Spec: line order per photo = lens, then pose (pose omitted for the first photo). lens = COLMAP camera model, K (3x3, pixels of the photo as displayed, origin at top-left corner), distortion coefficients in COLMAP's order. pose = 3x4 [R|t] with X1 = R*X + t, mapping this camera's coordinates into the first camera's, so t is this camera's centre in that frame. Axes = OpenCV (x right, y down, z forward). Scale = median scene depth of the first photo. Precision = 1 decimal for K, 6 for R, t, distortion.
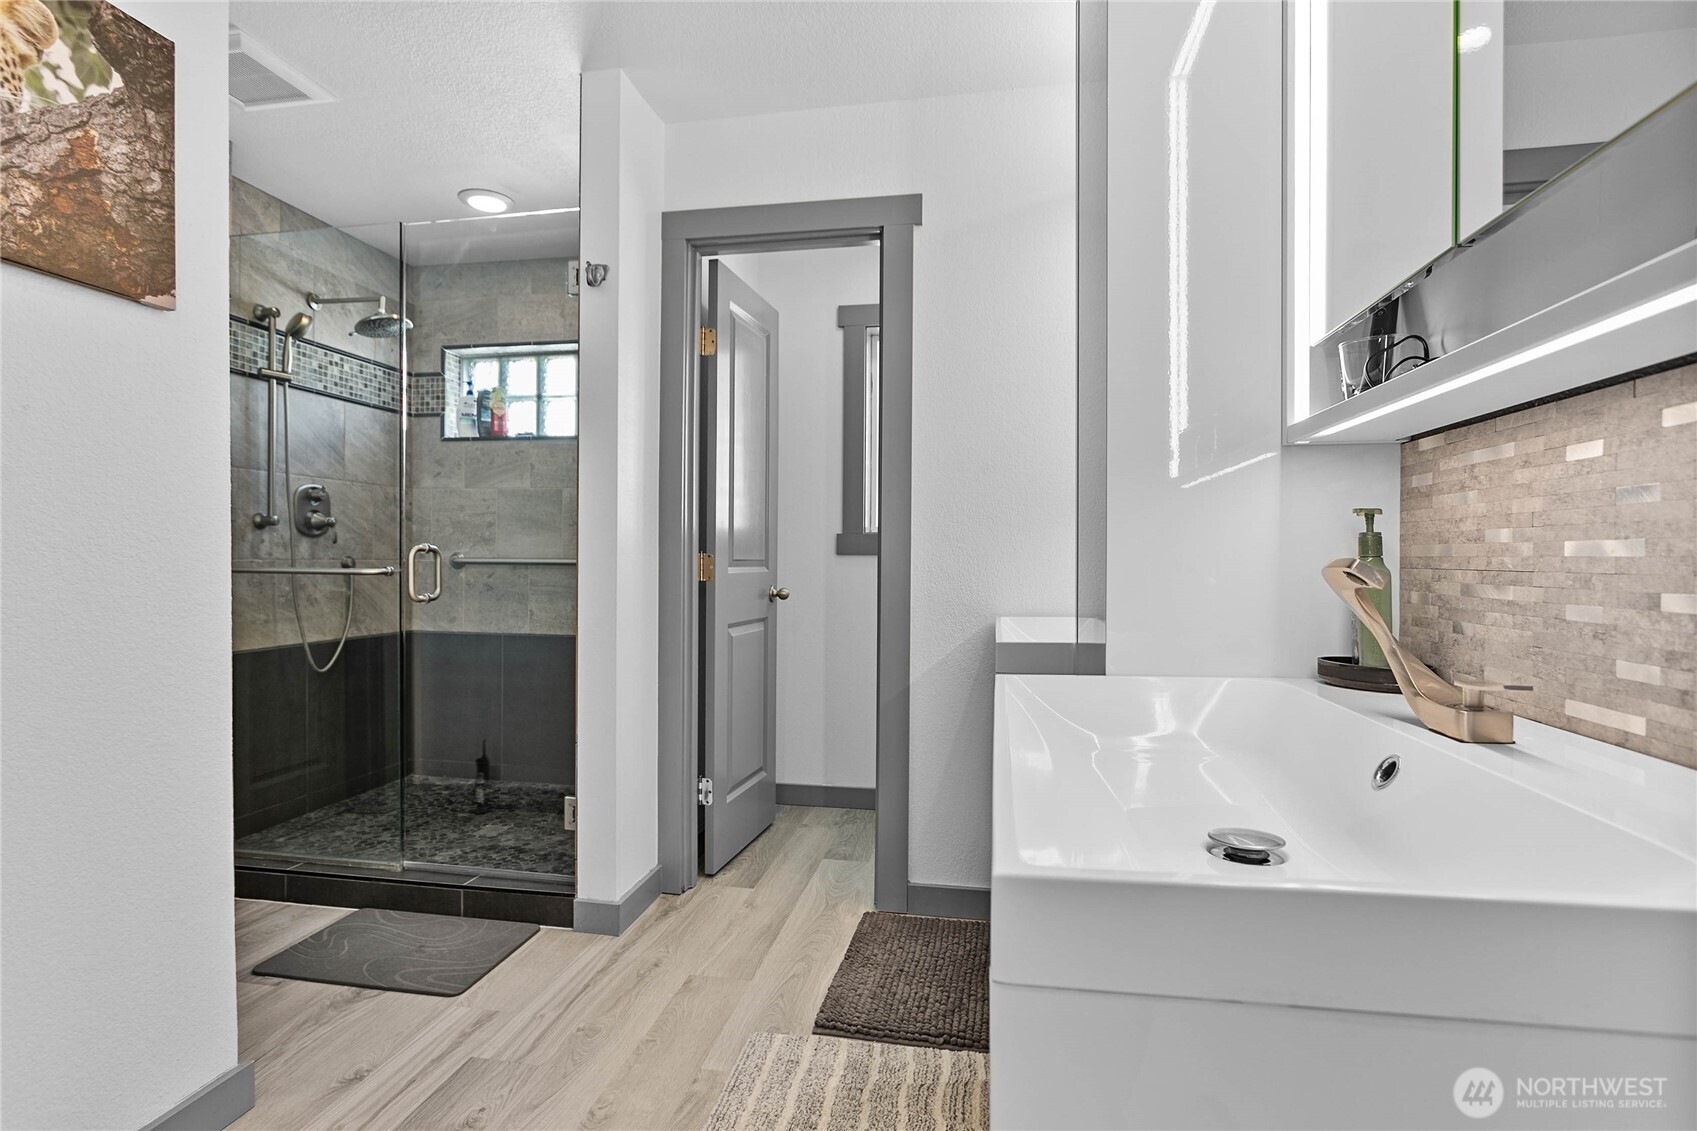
lens RADIAL K [[821.7, 0, 848.5], [0, 821.7, 573.2], [0, 0, 1]] dist [-0.001269, 0.000302]
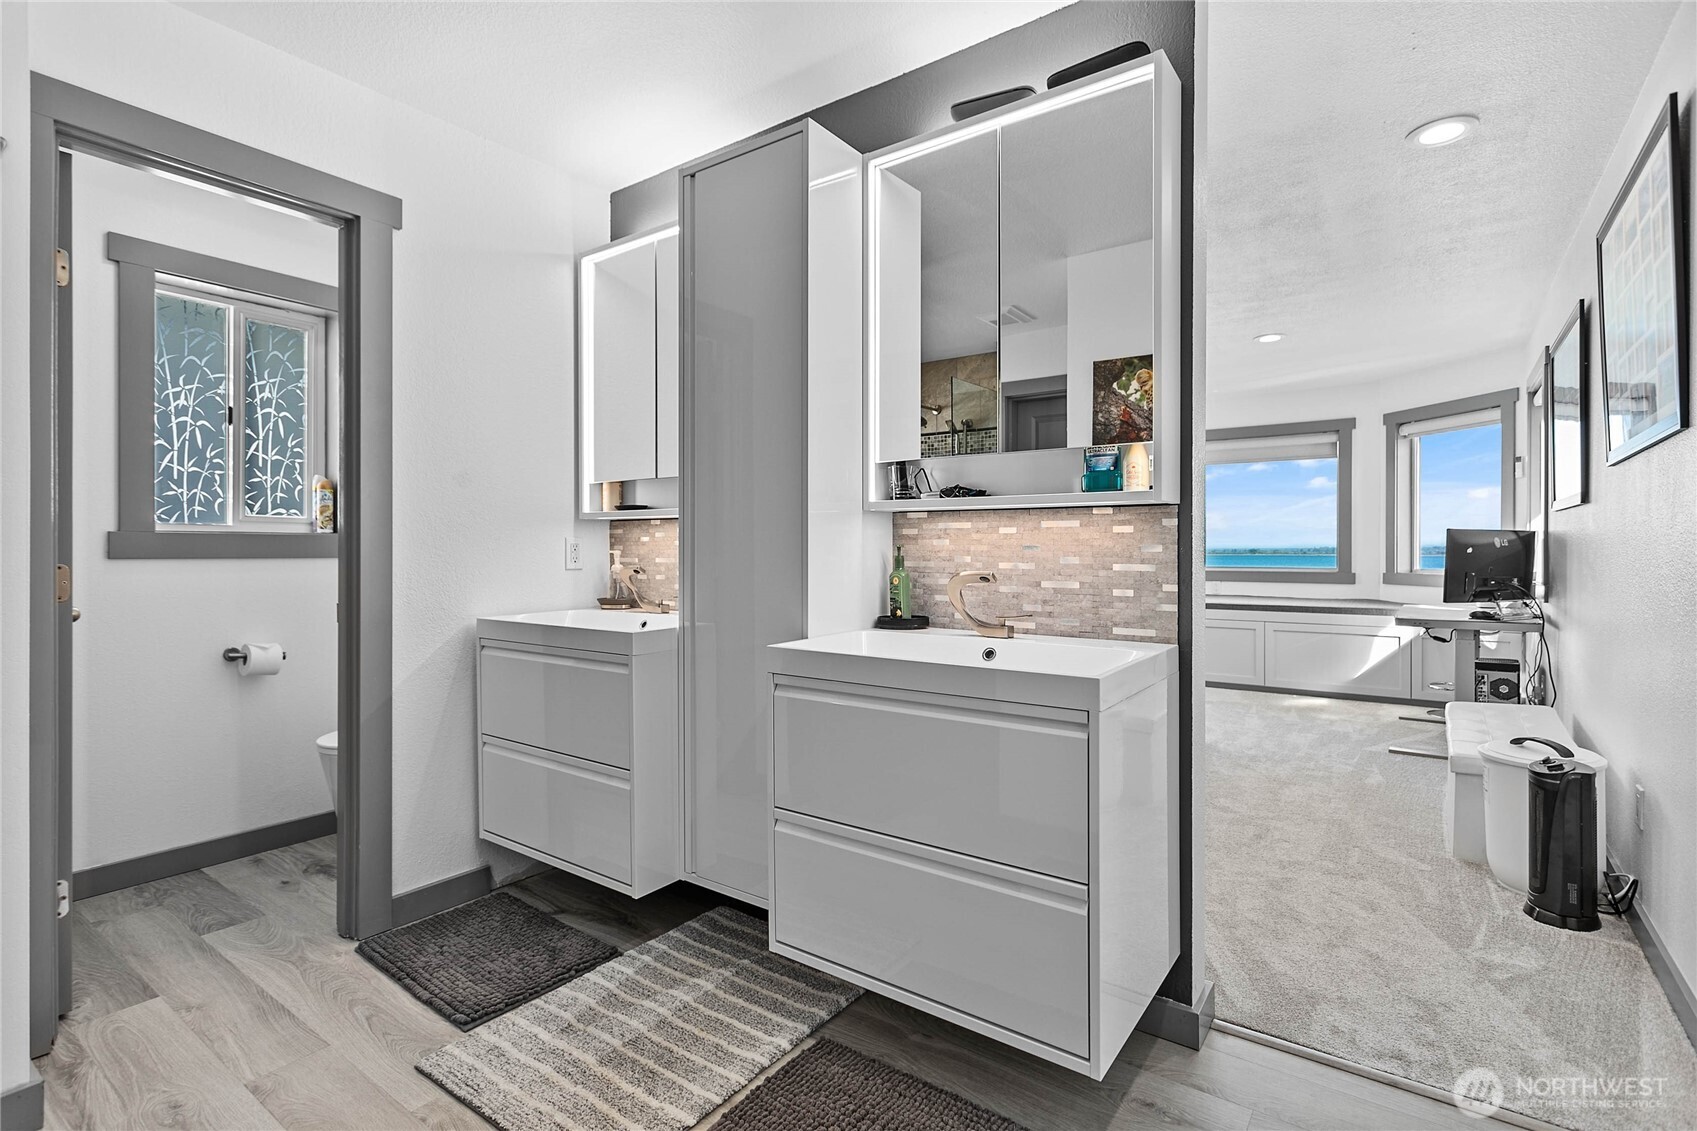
lens RADIAL K [[790.1, 0, 848.5], [0, 790.1, 565.5], [0, 0, 1]] dist [-0.002561, -0.000336]
pose [[0.435722, -0.023279, 0.899780, -0.724216], [0.016291, 0.999706, 0.017975, -0.036204], [-0.899934, 0.006826, 0.435973, 0.133155]]
